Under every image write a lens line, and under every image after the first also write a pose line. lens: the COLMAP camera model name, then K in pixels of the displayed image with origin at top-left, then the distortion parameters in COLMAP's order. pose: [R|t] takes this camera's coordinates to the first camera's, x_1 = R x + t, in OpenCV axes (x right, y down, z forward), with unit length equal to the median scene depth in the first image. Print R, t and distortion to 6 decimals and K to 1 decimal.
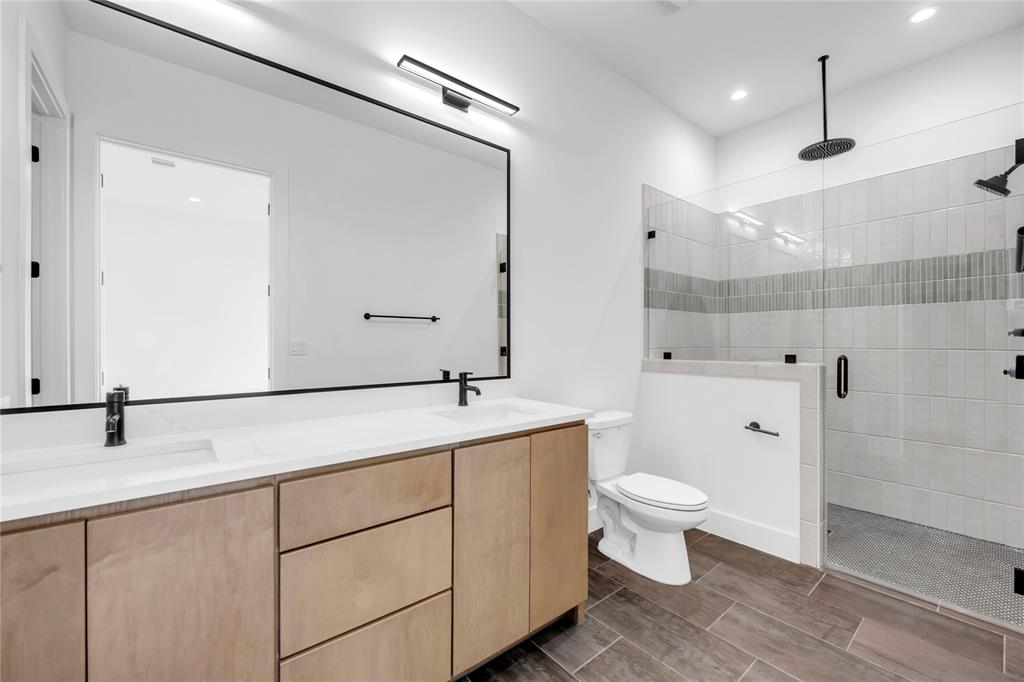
lens RADIAL K [[424.1, 0, 518.0], [0, 424.1, 344.5], [0, 0, 1]] dist [0.001342, 0.000201]
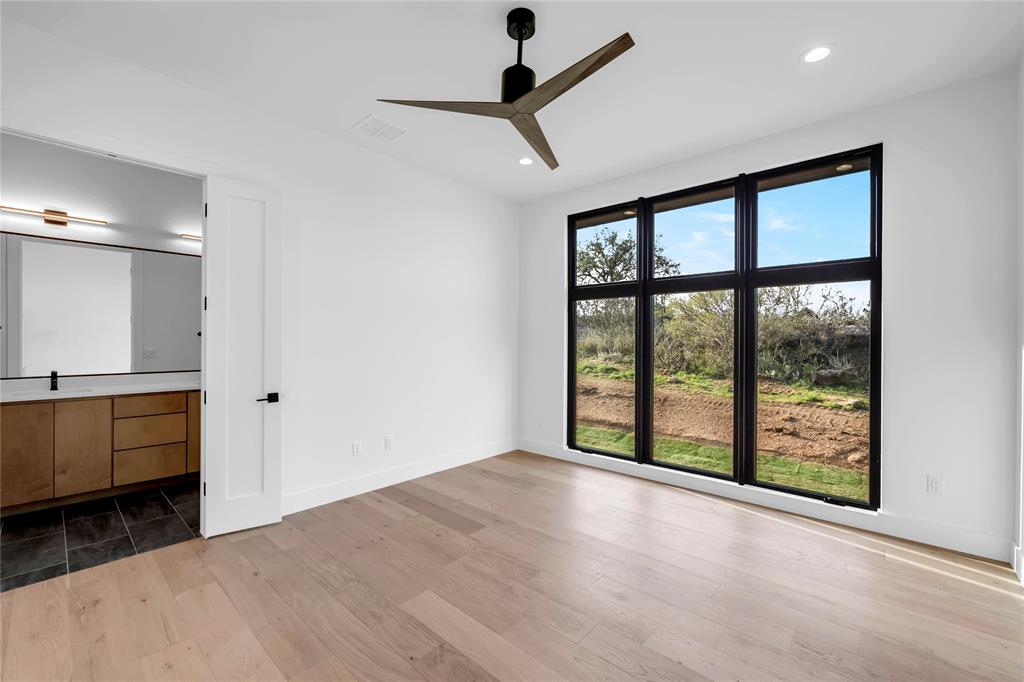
lens RADIAL K [[424.1, 0, 518.0], [0, 424.1, 344.5], [0, 0, 1]] dist [0.001342, 0.000201]
pose [[0.988861, 0.006951, 0.148676, 1.856522], [-0.007477, 0.999968, 0.002978, -0.118942], [-0.148651, -0.004056, 0.988881, -2.475431]]
